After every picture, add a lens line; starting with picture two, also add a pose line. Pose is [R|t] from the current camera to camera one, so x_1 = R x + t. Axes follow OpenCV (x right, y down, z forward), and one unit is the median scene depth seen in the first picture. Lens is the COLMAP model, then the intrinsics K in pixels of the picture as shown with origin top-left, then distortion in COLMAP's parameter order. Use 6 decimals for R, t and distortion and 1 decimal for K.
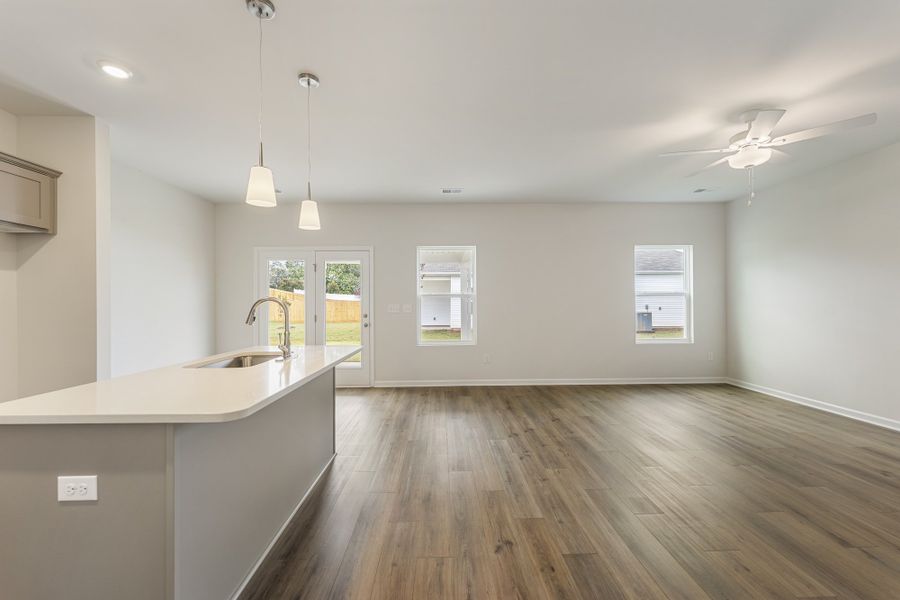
lens RADIAL K [[362.7, 0, 446.9], [0, 362.7, 303.8], [0, 0, 1]] dist [0.001610, -0.000012]
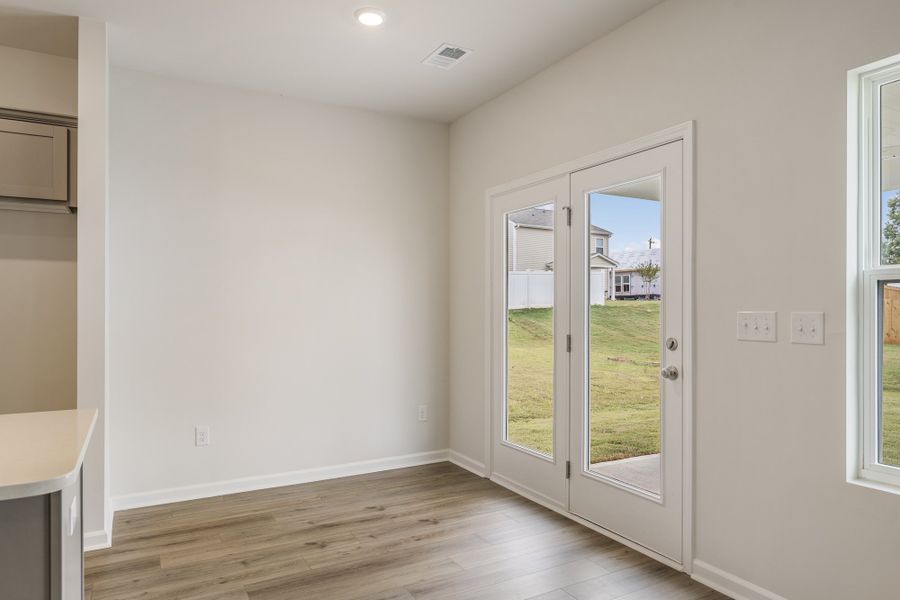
lens RADIAL K [[557.1, 0, 451.2], [0, 557.1, 307.6], [0, 0, 1]] dist [-0.032656, 0.000341]
pose [[0.473096, 0.004784, -0.880998, 0.203339], [-0.004854, 0.999984, 0.002824, 0.000555], [0.880997, 0.002941, 0.473112, 1.070278]]
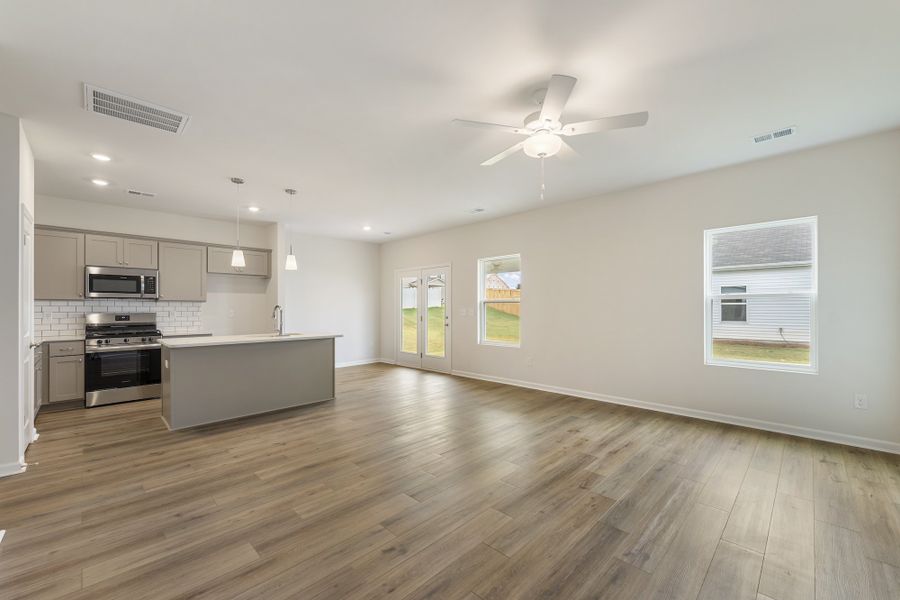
lens RADIAL K [[362.3, 0, 449.3], [0, 362.3, 307.8], [0, 0, 1]] dist [0.001956, 0.000139]
pose [[0.693858, 0.004294, -0.720099, 1.253616], [-0.001655, 0.999989, 0.004369, -0.012005], [0.720110, -0.001840, 0.693857, 0.219102]]
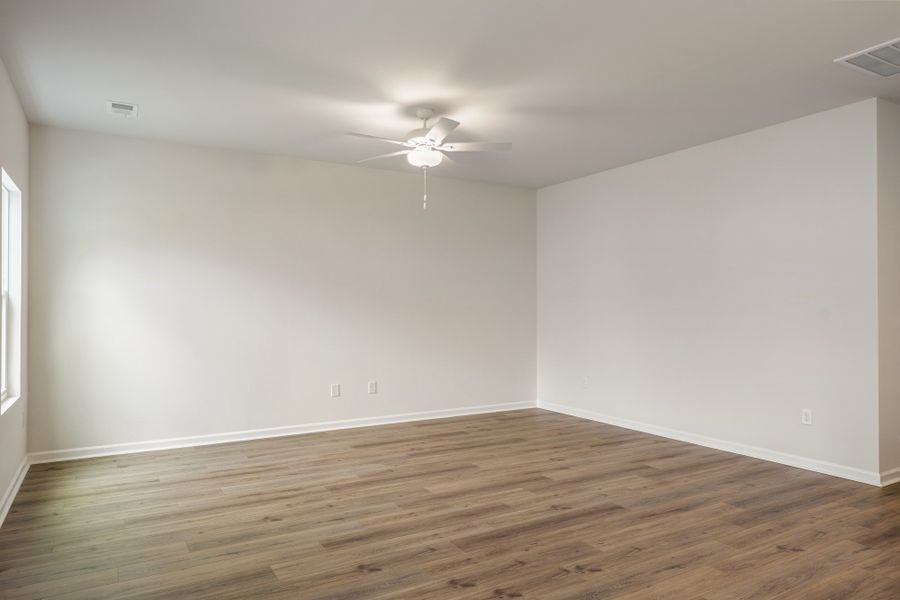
lens RADIAL K [[584.3, 0, 450.0], [0, 584.3, 300.0], [0, 0, 1]] dist [0.005981, -0.000998]
pose [[-0.493604, 0.019262, 0.869474, -0.498533], [0.005192, 0.999802, -0.019202, -0.000270], [-0.869671, -0.004964, -0.493606, 1.618136]]
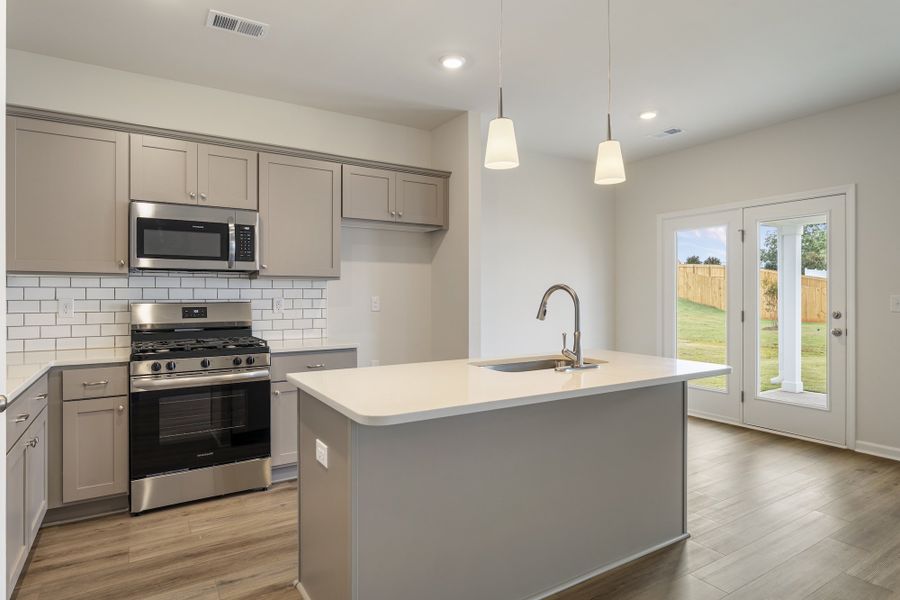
lens RADIAL K [[500.7, 0, 446.5], [0, 500.7, 295.3], [0, 0, 1]] dist [-0.000135, -0.000525]
pose [[0.510490, 0.007199, -0.859854, 0.216470], [-0.001737, 0.999972, 0.007341, -0.002096], [0.859882, -0.002254, 0.510488, 0.208164]]
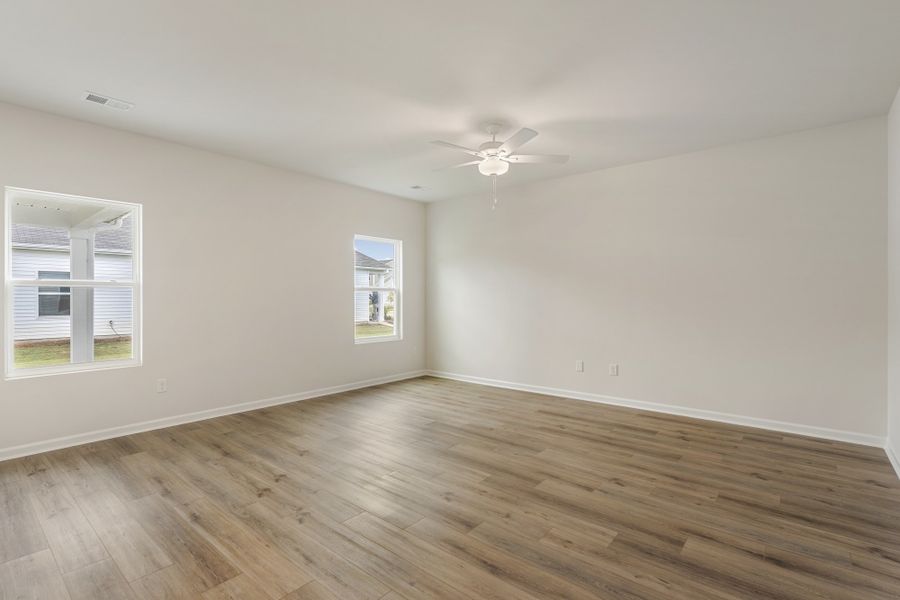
lens RADIAL K [[426.9, 0, 450.0], [0, 426.9, 300.0], [0, 0, 1]] dist [-0.001458, -0.000417]
pose [[0.659262, 0.001931, 0.751911, -0.213455], [-0.003306, 0.999994, 0.000330, 0.000138], [-0.751906, -0.002704, 0.659265, 0.236640]]
